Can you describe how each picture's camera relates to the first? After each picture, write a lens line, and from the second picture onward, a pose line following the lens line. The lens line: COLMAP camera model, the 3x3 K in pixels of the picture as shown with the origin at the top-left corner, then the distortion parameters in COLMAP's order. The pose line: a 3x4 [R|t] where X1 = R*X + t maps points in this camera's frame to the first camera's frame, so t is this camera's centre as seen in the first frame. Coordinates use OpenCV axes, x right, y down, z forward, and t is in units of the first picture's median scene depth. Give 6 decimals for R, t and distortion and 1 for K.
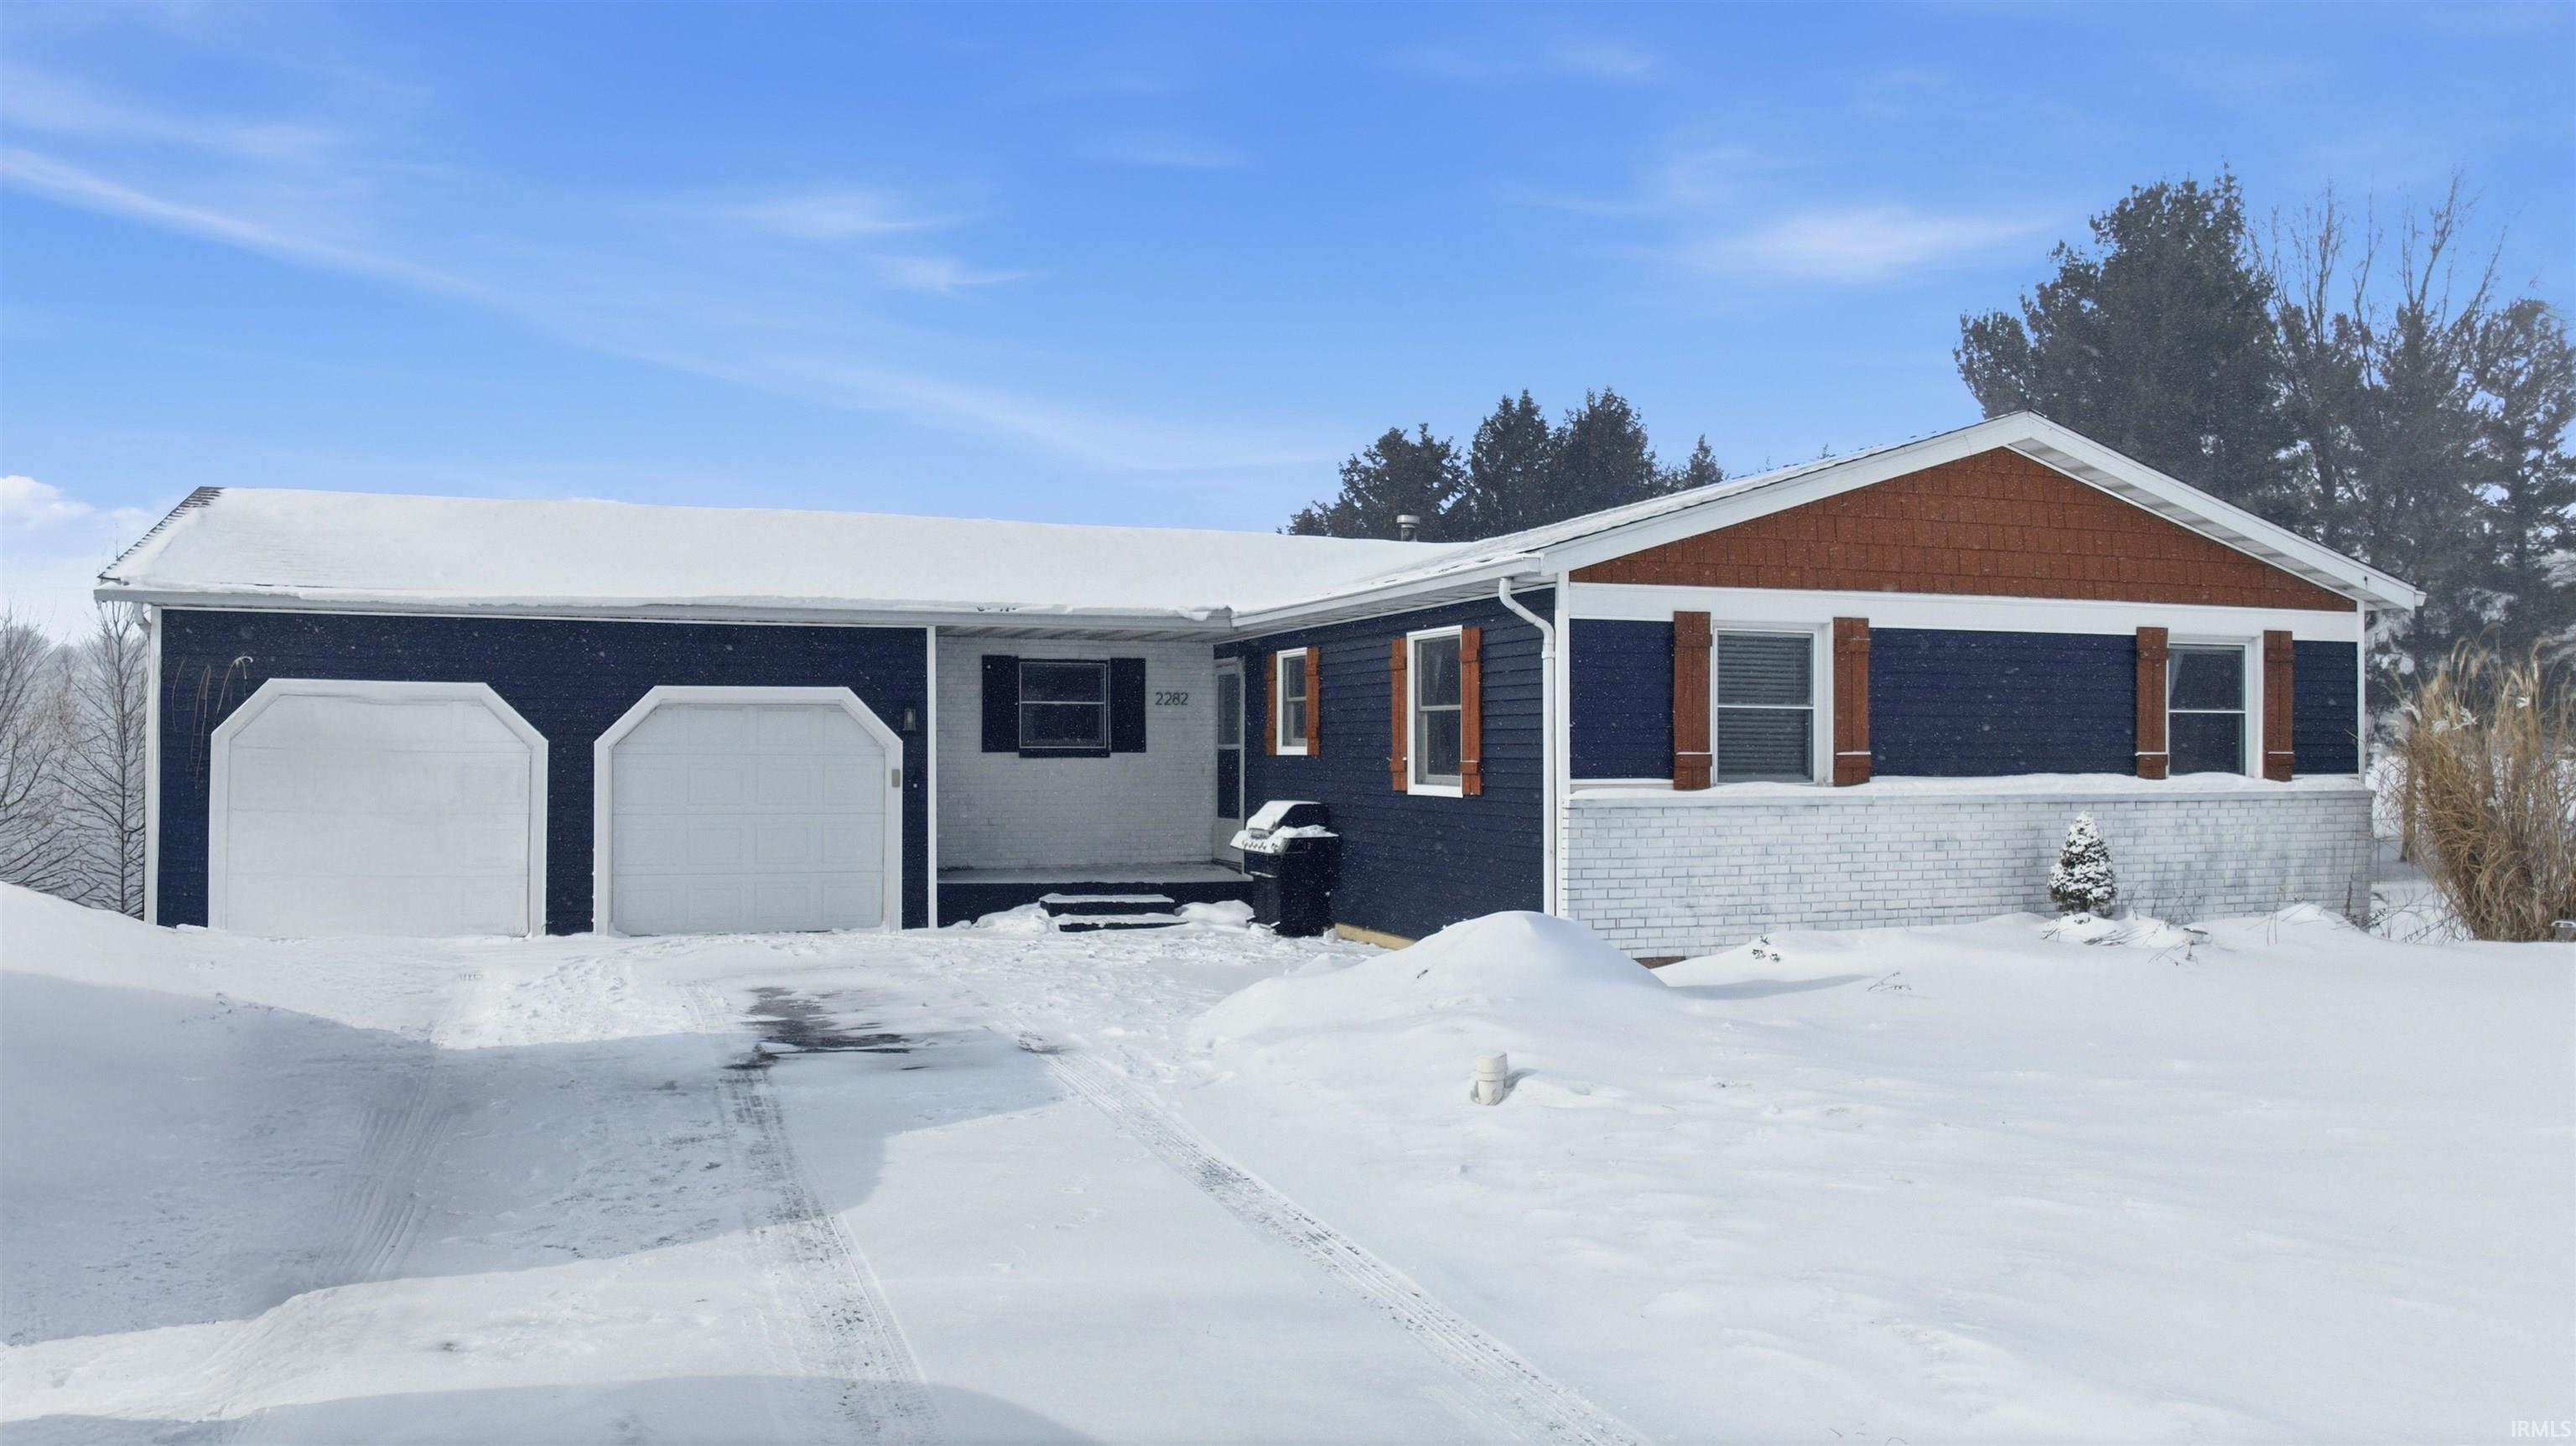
lens RADIAL K [[1812.6, 0, 1288.0], [0, 1812.6, 723.0], [0, 0, 1]] dist [-0.021367, -0.000017]
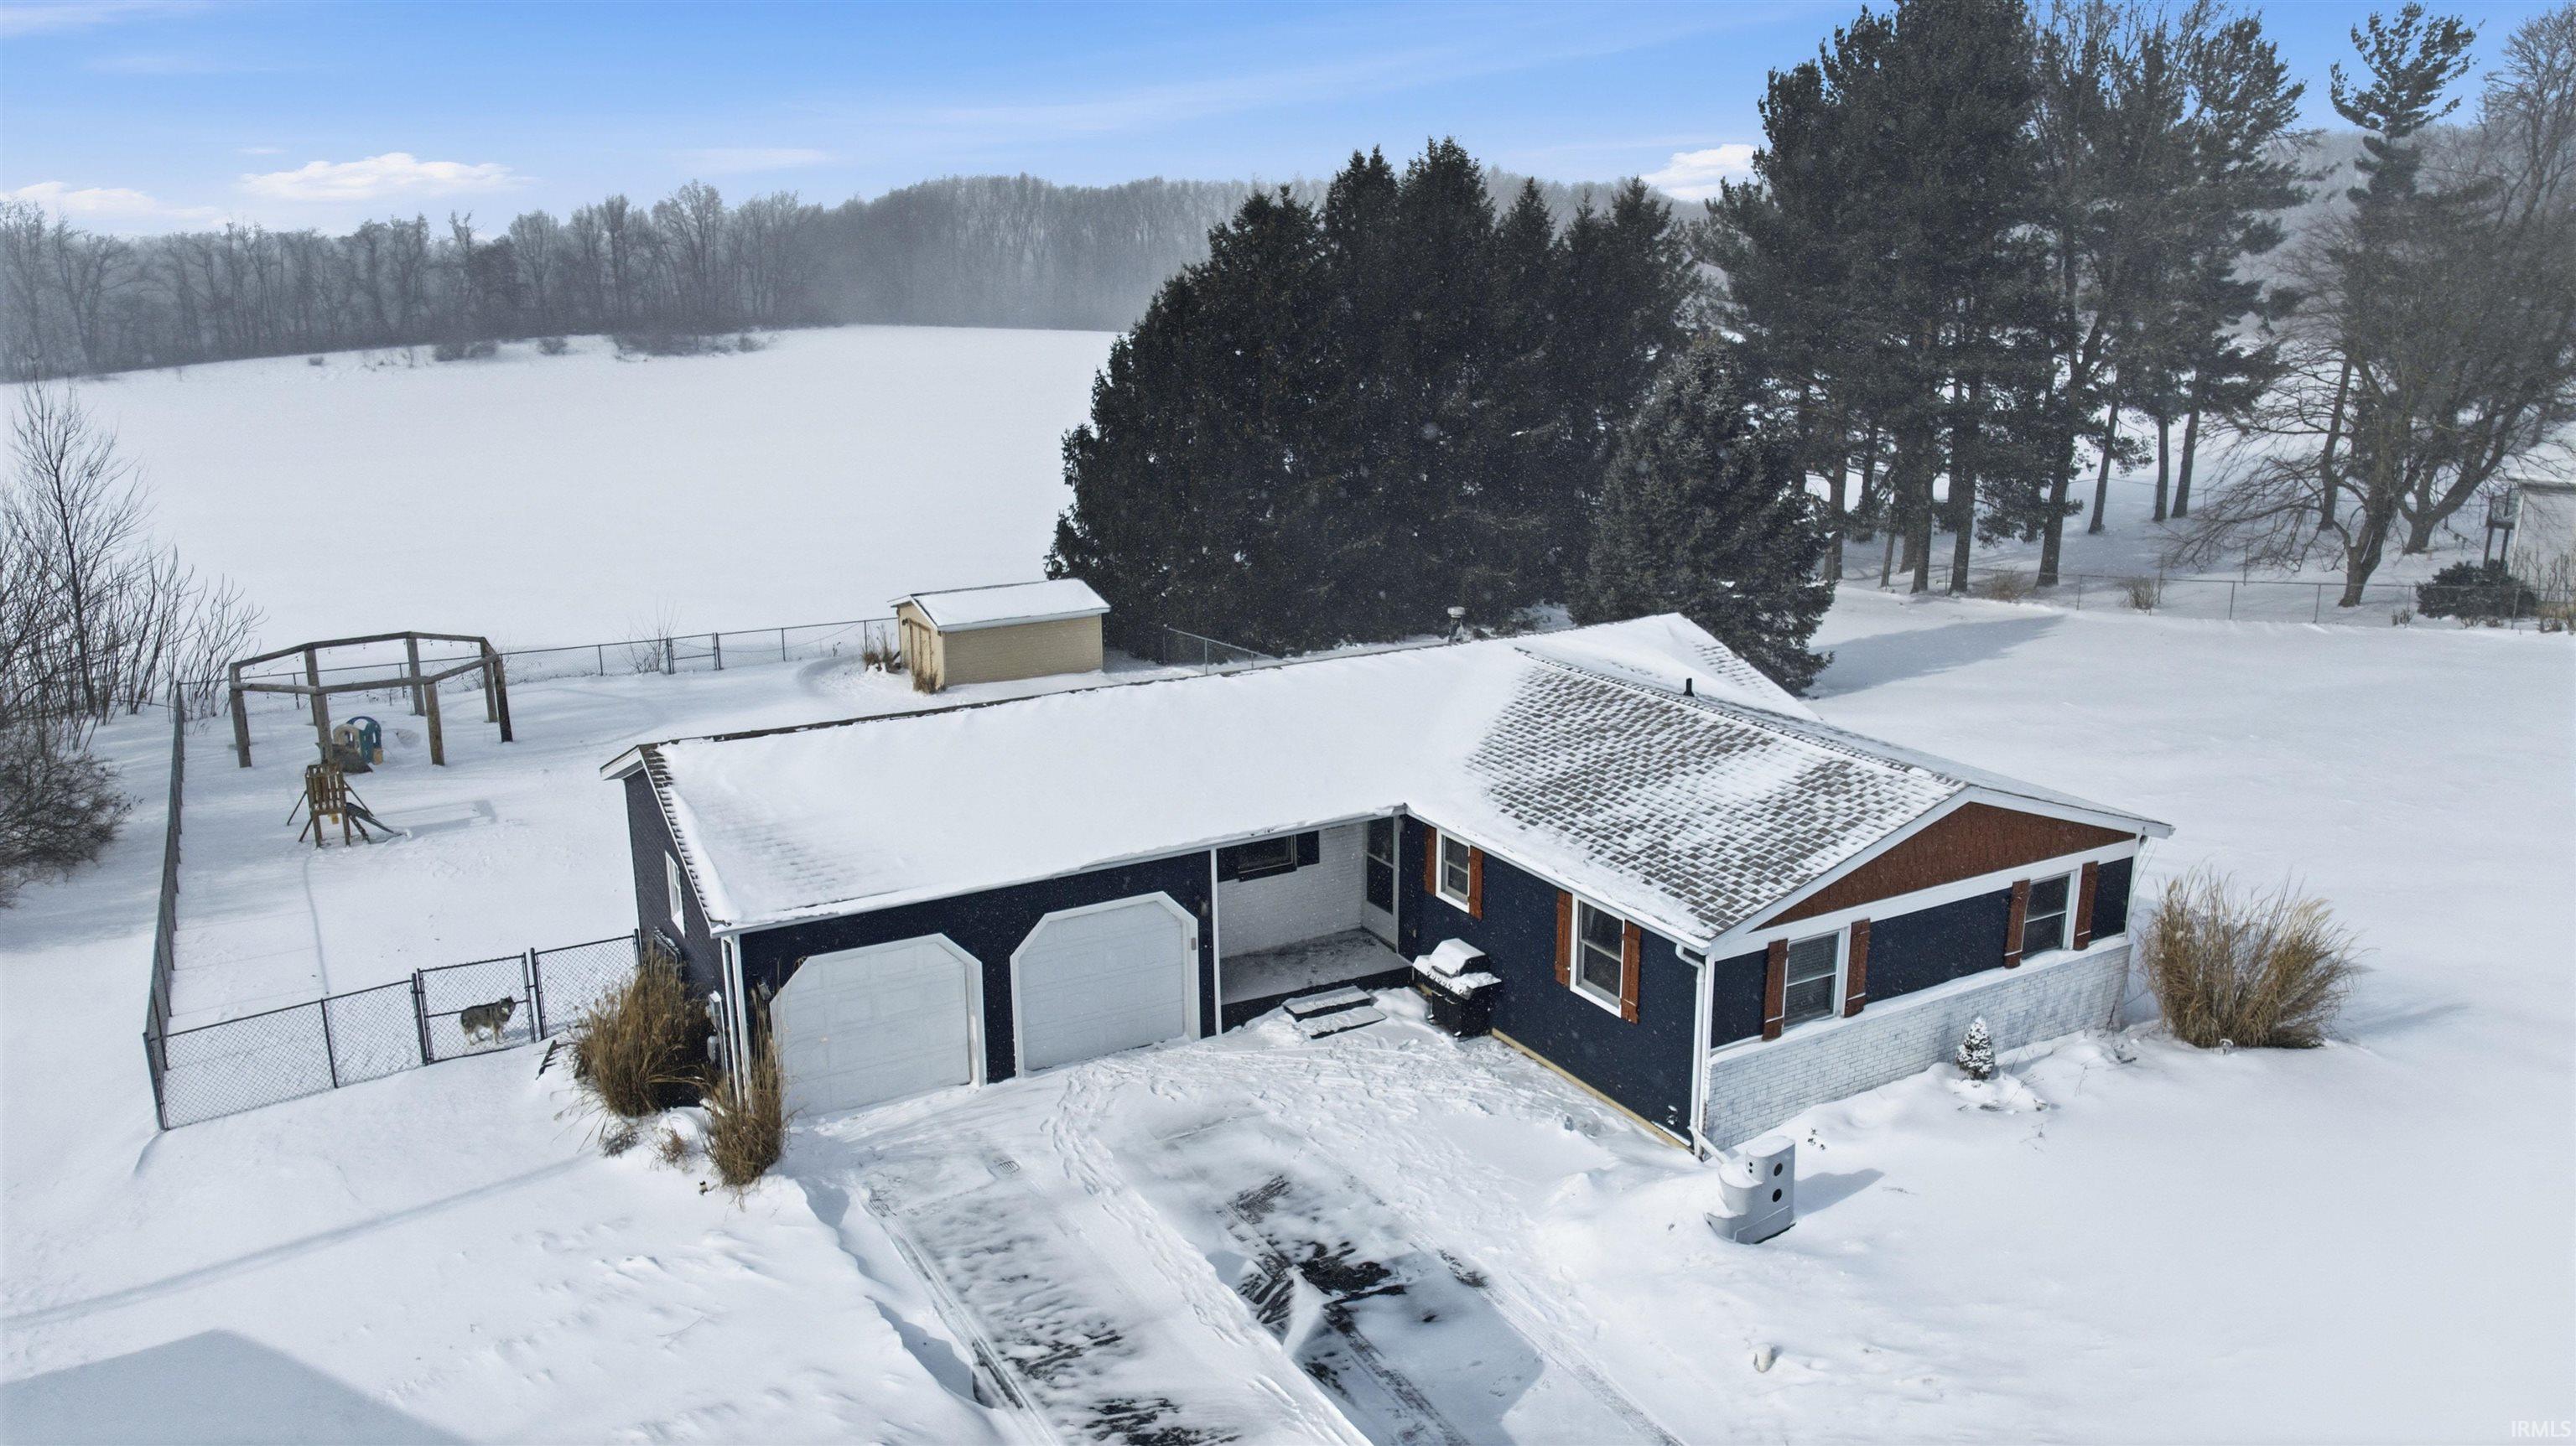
lens RADIAL K [[1812.6, 0, 1288.0], [0, 1812.6, 723.0], [0, 0, 1]] dist [-0.021367, -0.000017]
pose [[0.988258, -0.045105, 0.145982, -0.400165], [0.005244, 0.964884, 0.262622, -0.604826], [-0.152701, -0.258773, 0.953792, -0.414341]]
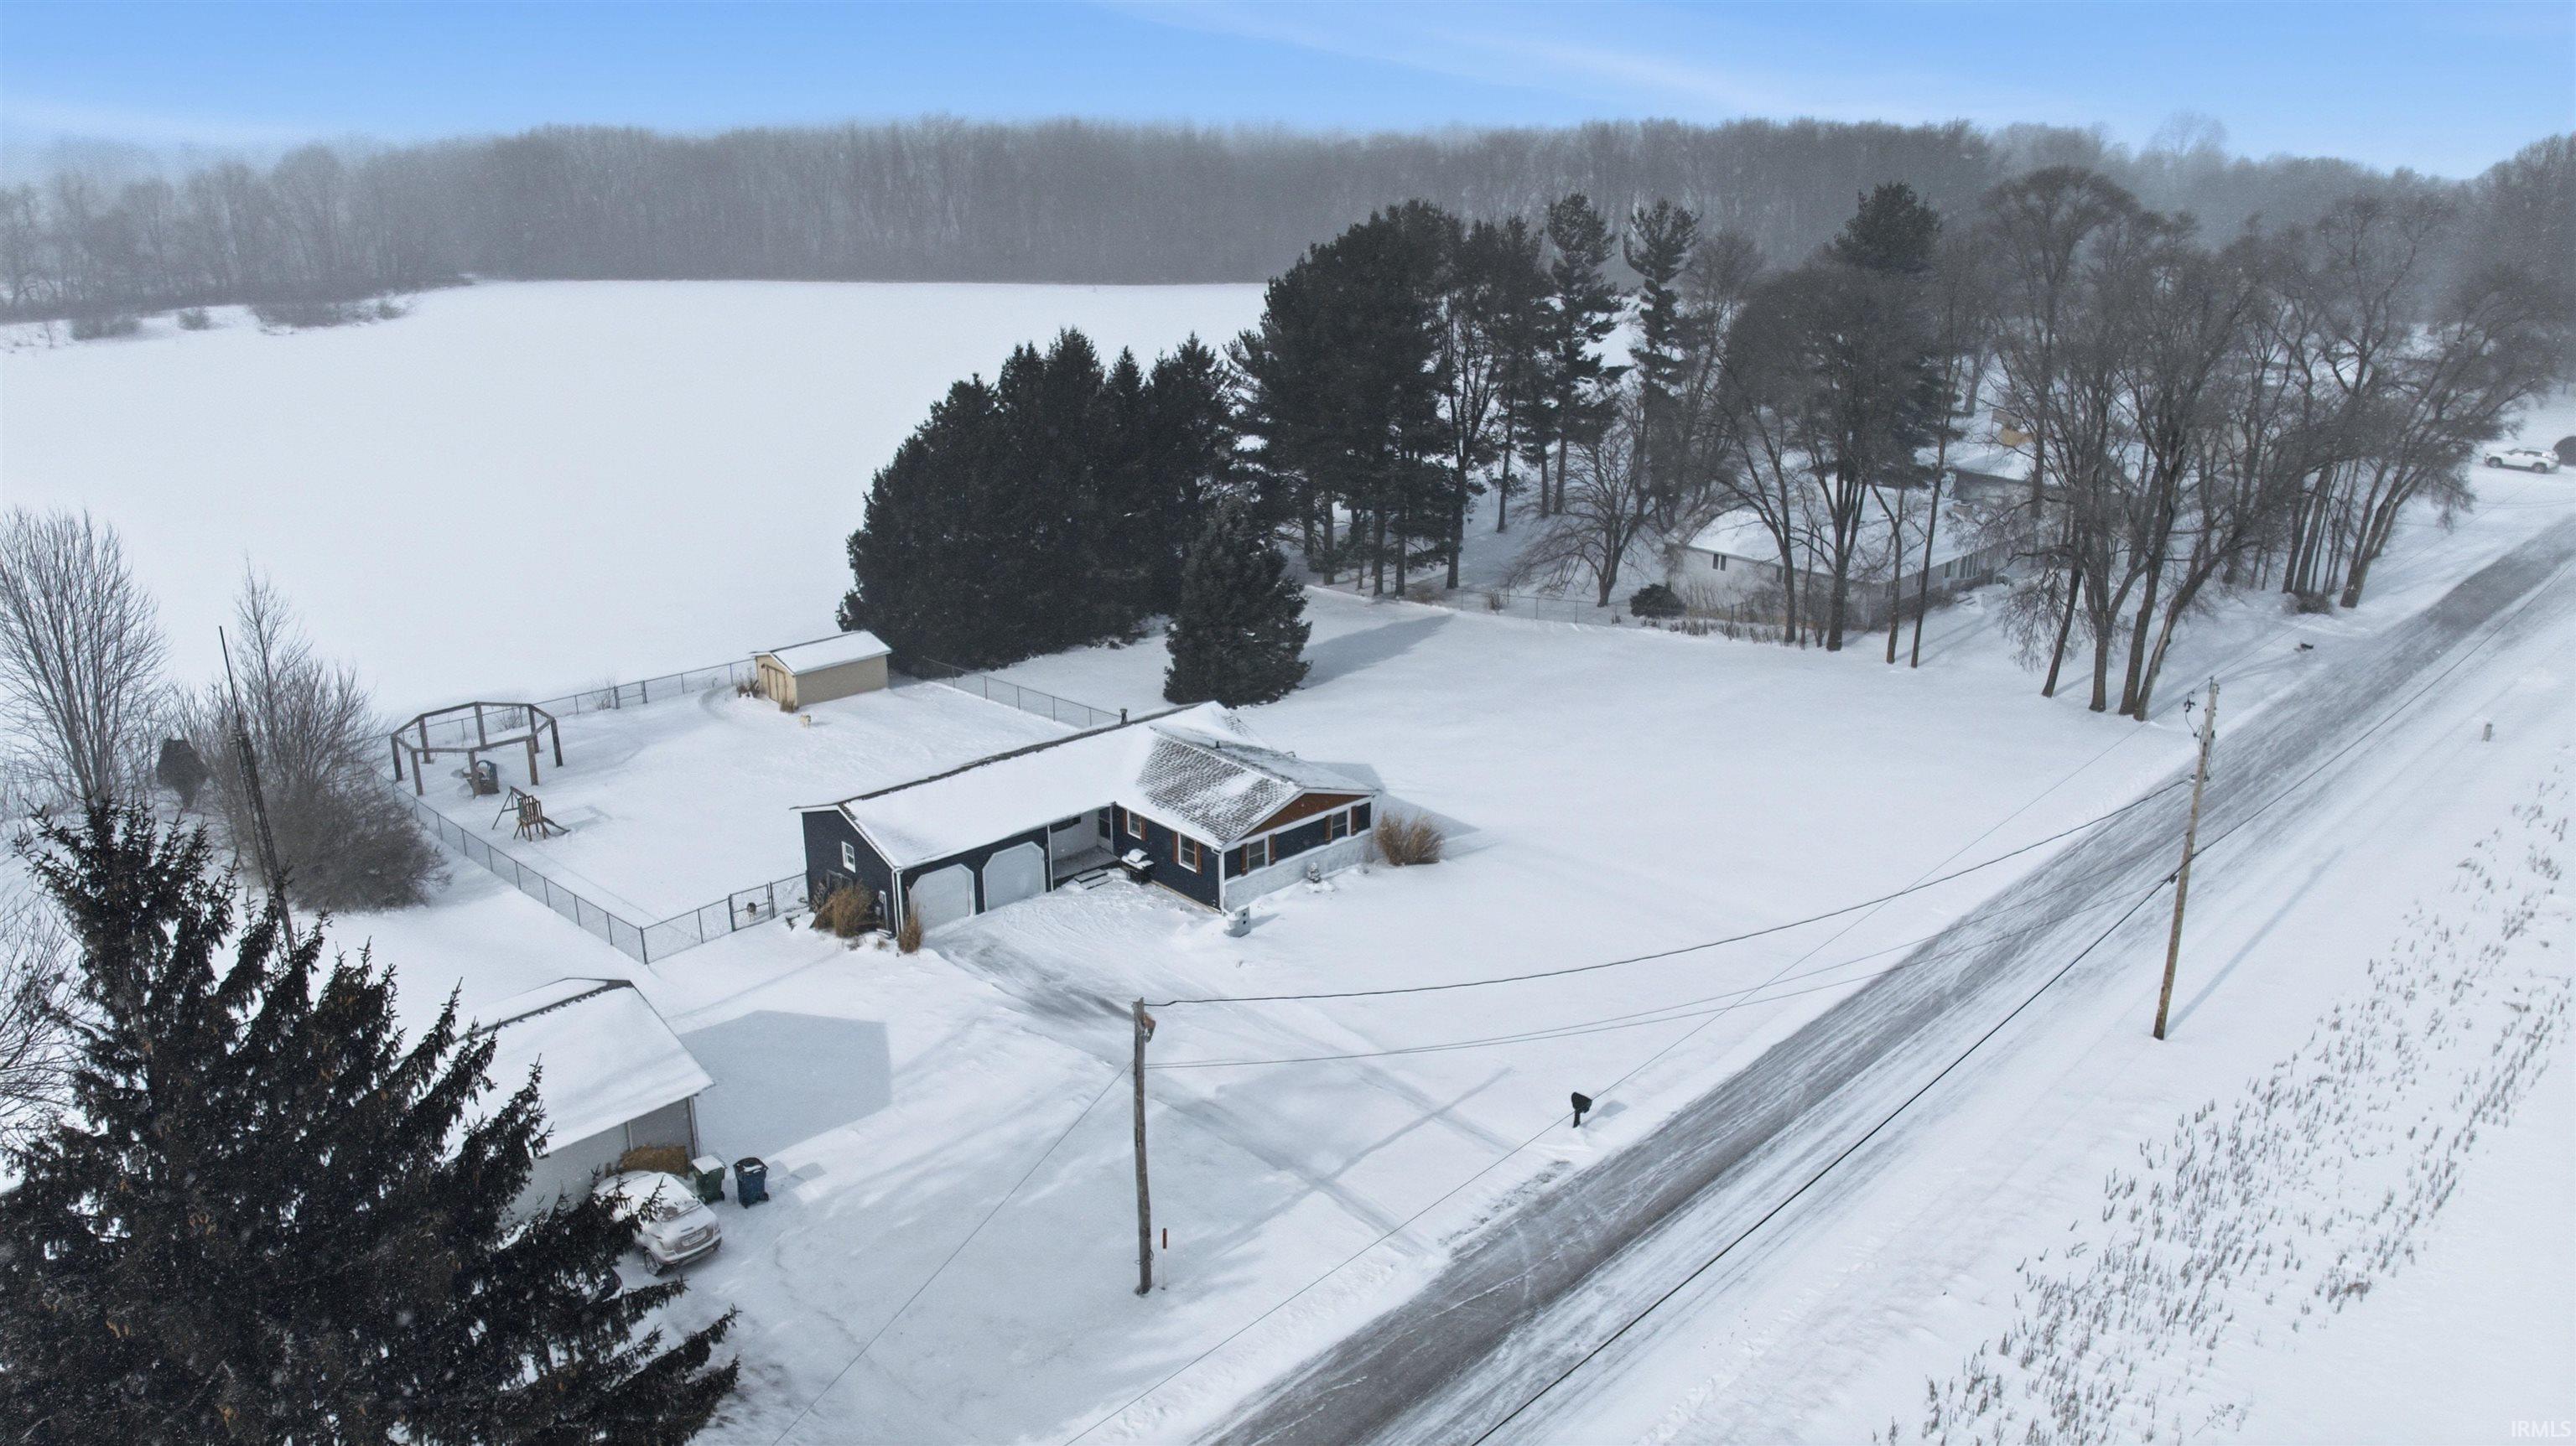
lens RADIAL K [[1812.6, 0, 1288.0], [0, 1812.6, 723.0], [0, 0, 1]] dist [-0.021367, -0.000017]
pose [[0.928378, -0.122486, 0.350872, -1.250103], [-0.002990, 0.941634, 0.336626, -1.851626], [-0.371625, -0.313565, 0.873826, -3.015695]]
